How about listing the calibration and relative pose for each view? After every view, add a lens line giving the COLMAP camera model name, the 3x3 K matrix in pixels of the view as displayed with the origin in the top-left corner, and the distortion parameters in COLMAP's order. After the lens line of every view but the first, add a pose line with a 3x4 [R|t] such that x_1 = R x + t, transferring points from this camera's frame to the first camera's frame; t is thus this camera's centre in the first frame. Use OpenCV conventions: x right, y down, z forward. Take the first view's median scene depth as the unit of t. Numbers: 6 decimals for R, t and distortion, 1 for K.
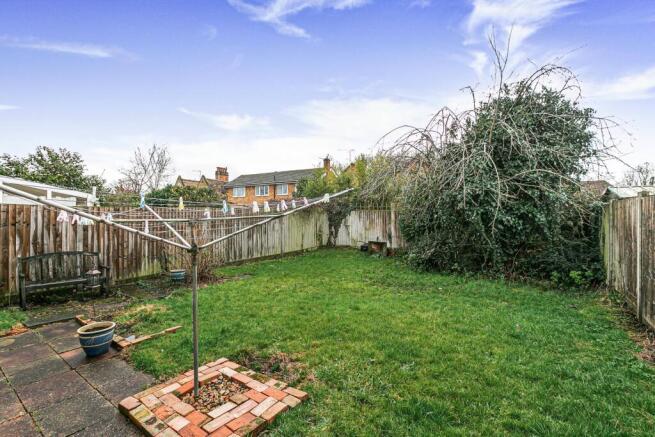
lens RADIAL K [[292.6, 0, 332.4], [0, 292.6, 219.1], [0, 0, 1]] dist [0.003860, 0.001068]
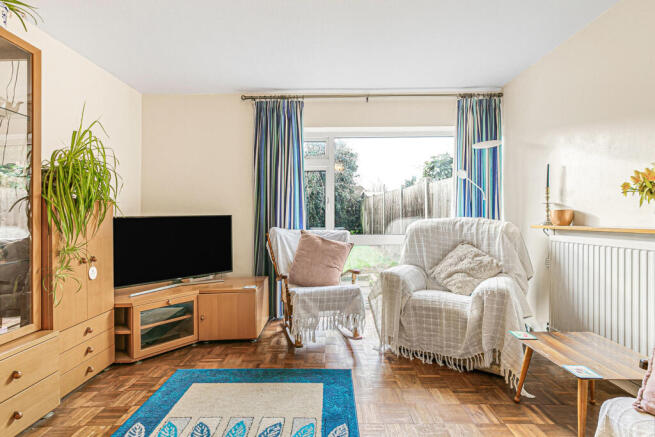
lens RADIAL K [[292.6, 0, 326.5], [0, 292.6, 216.0], [0, 0, 1]] dist [0.003860, 0.001068]
pose [[0.809600, -0.010206, 0.586893, -0.540330], [0.009422, 0.999946, 0.004391, 0.057484], [-0.586906, 0.001975, 0.809653, -0.576630]]
